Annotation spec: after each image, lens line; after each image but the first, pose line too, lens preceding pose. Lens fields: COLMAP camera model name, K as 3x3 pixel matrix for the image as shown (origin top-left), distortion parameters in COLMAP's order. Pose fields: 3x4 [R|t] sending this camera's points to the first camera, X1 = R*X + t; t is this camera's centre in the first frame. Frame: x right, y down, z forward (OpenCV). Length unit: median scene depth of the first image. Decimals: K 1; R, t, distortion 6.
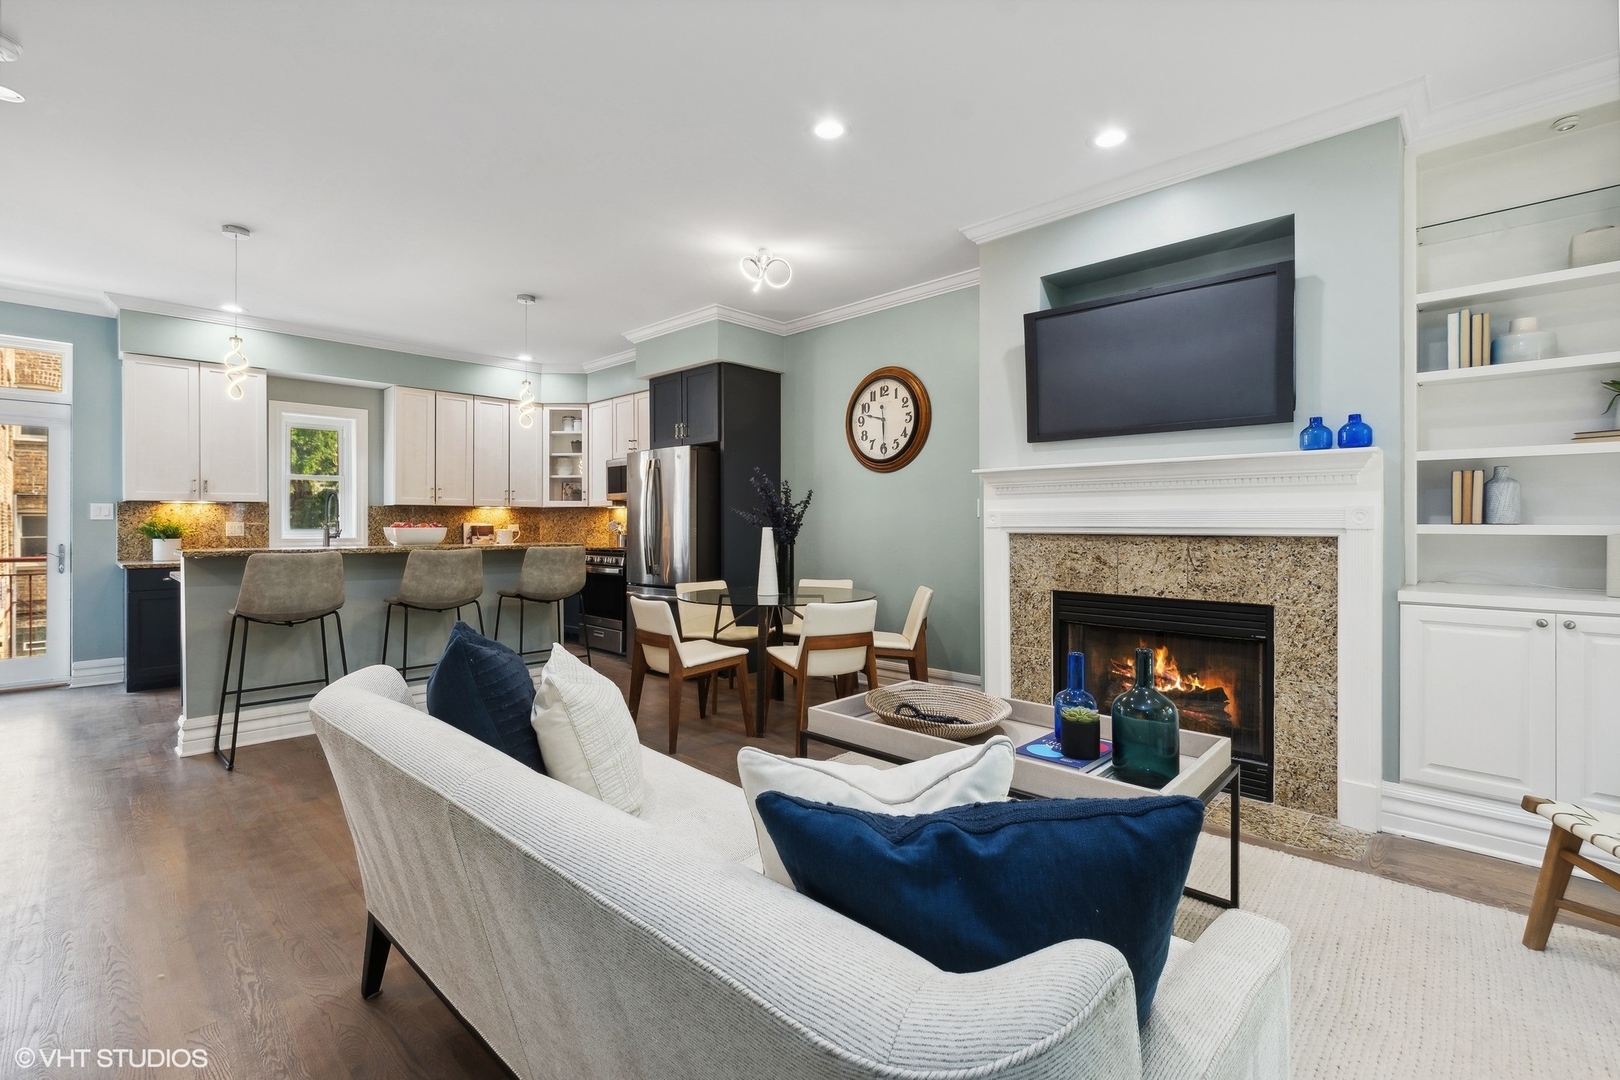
lens RADIAL K [[728.6, 0, 817.7], [0, 728.6, 528.4], [0, 0, 1]] dist [-0.002654, -0.000091]
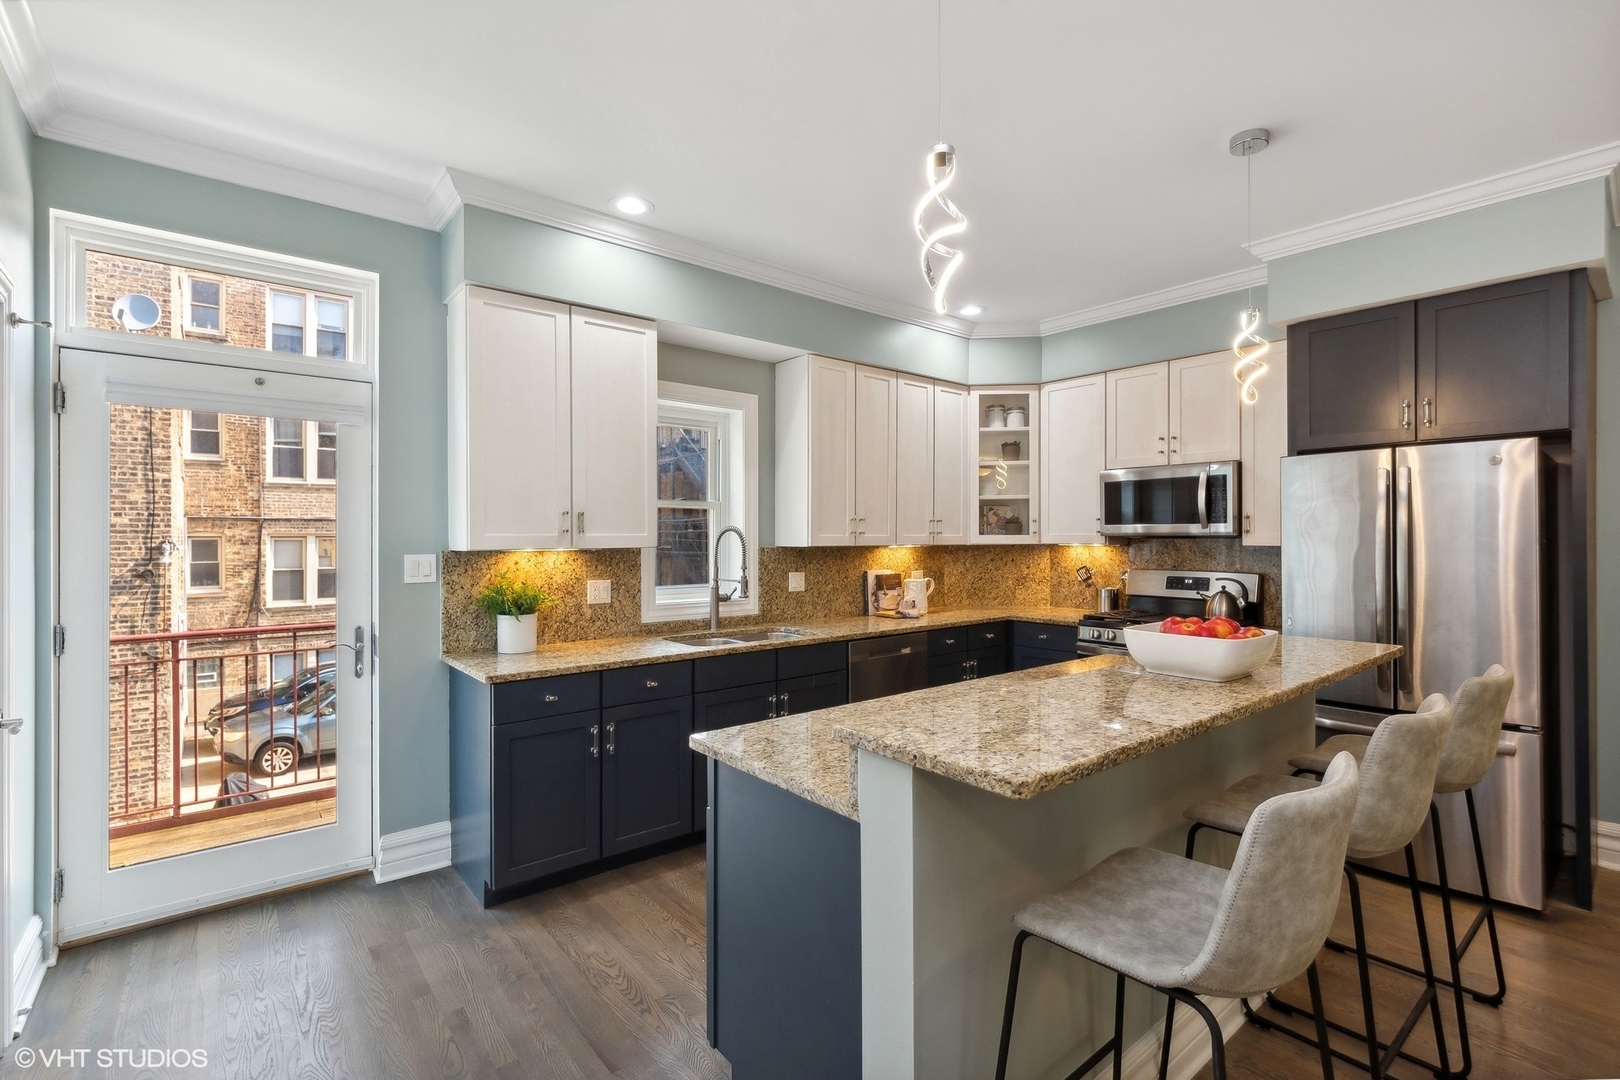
lens RADIAL K [[728.6, 0, 808.0], [0, 728.6, 542.4], [0, 0, 1]] dist [-0.002654, -0.000091]
pose [[0.993575, -0.001089, -0.113167, -0.625647], [0.001146, 0.999999, 0.000436, -0.044576], [0.113167, -0.000563, 0.993576, 0.472055]]
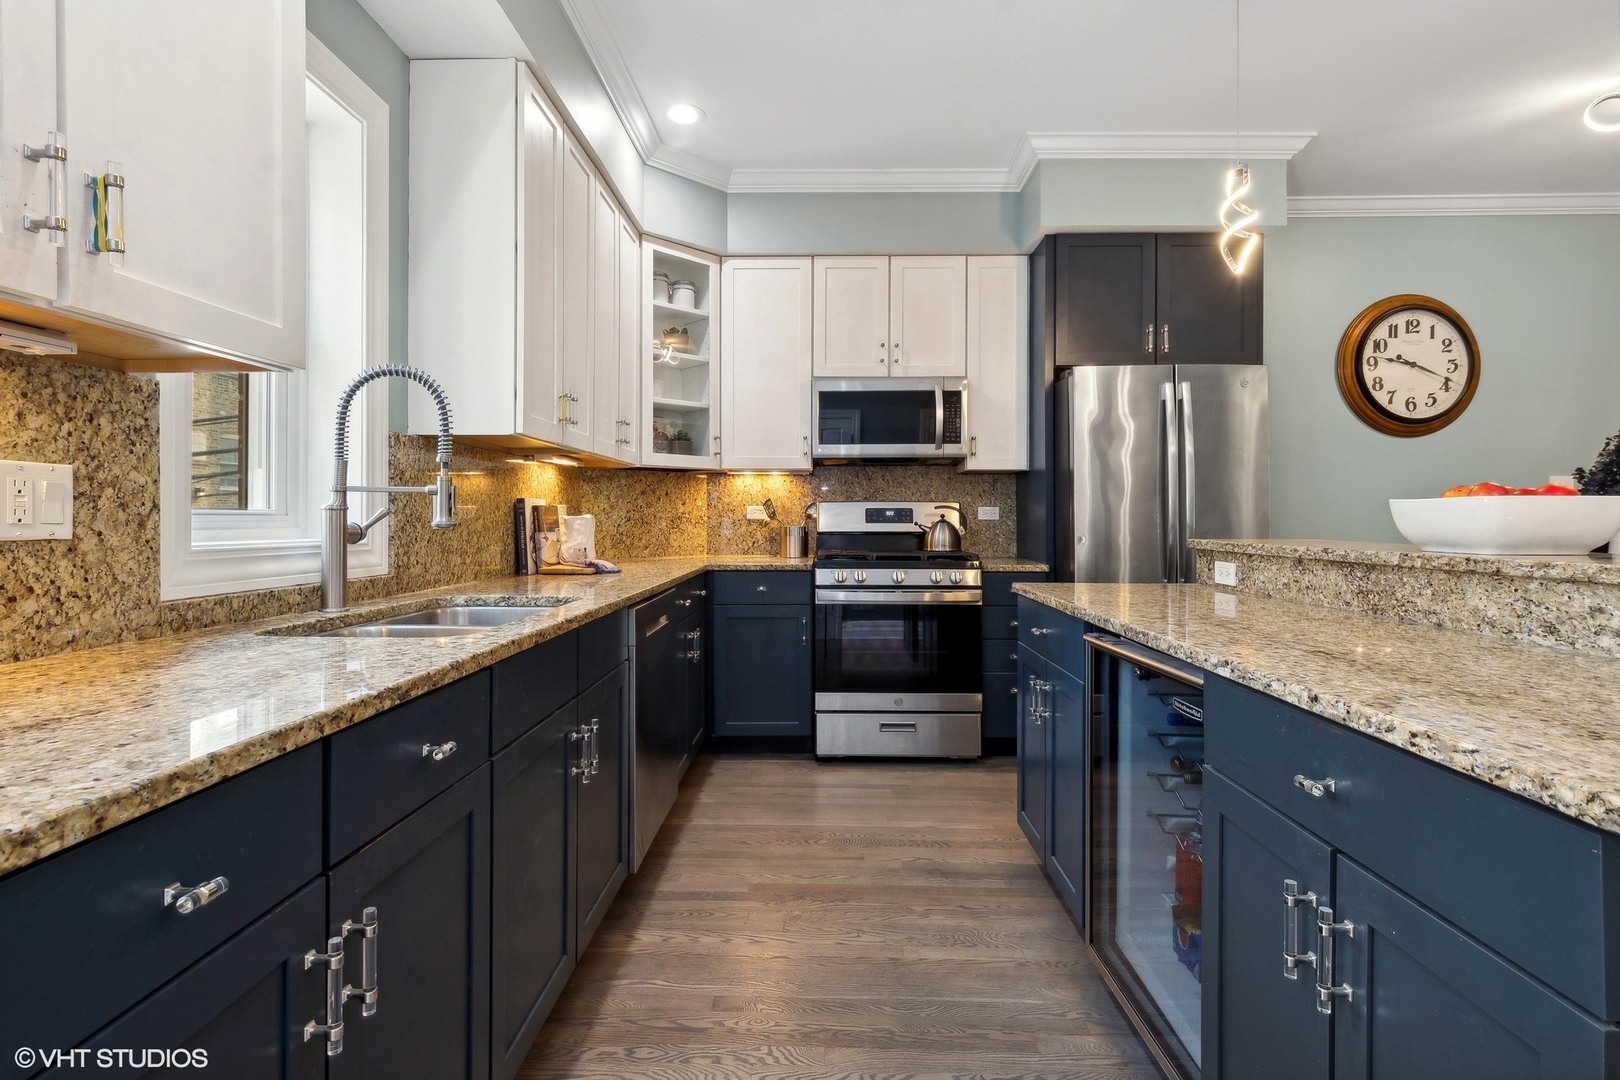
lens RADIAL K [[789.1, 0, 813.1], [0, 789.1, 522.3], [0, 0, 1]] dist [0.000478, -0.000102]
pose [[0.731544, -0.004037, 0.681782, -0.880472], [0.004660, 0.999989, 0.000921, 0.007144], [-0.681778, 0.002504, 0.731555, 0.806576]]
